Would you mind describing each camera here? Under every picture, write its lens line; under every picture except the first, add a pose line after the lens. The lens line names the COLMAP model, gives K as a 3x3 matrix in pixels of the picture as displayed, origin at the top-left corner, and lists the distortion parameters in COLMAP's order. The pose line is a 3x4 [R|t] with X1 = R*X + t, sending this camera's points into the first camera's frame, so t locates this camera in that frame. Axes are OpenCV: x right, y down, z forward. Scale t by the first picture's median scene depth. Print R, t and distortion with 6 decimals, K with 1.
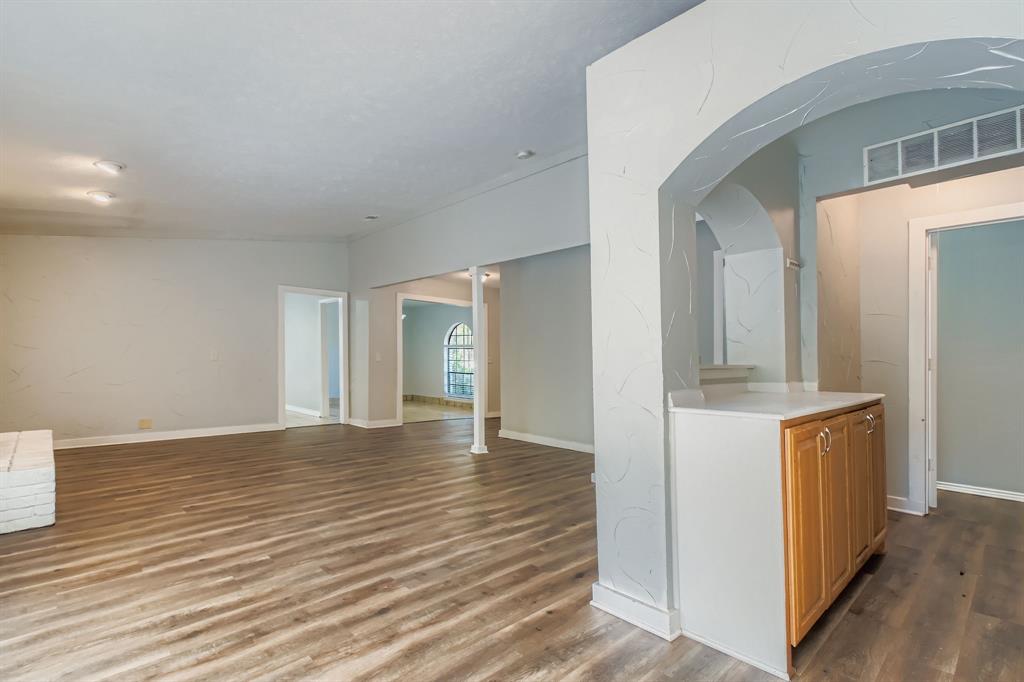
lens RADIAL K [[468.6, 0, 507.8], [0, 468.6, 345.3], [0, 0, 1]] dist [-0.000469, -0.000086]
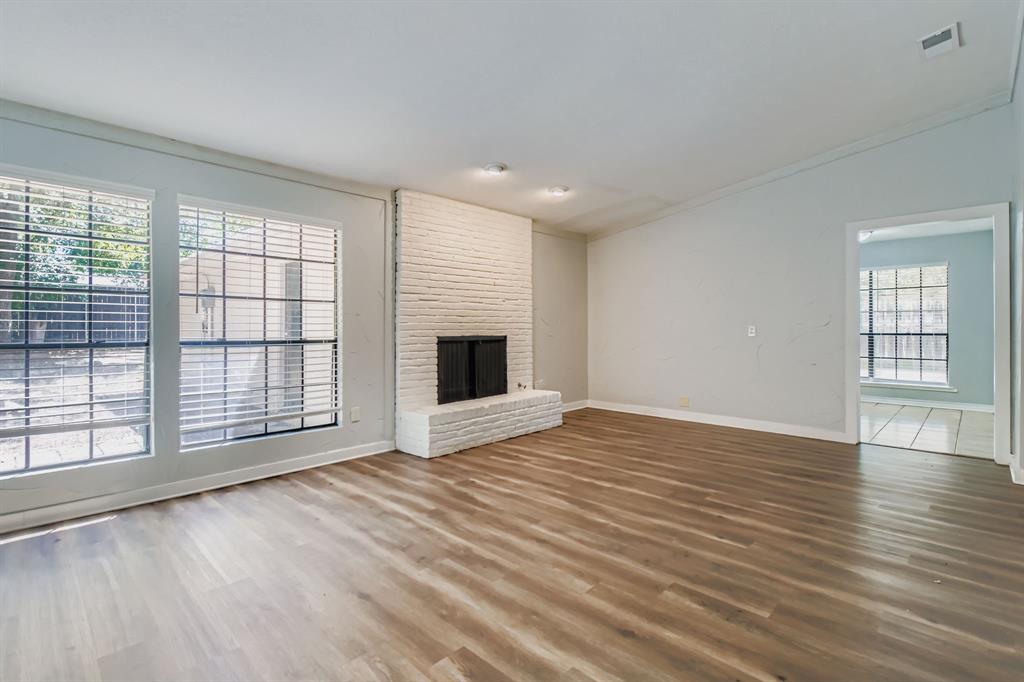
lens RADIAL K [[468.6, 0, 507.3], [0, 468.6, 334.6], [0, 0, 1]] dist [-0.000469, -0.000086]
pose [[0.045063, -0.000830, -0.998984, 0.340843], [0.023534, 0.999723, 0.000231, 0.028357], [0.998707, -0.023520, 0.045070, 1.038063]]
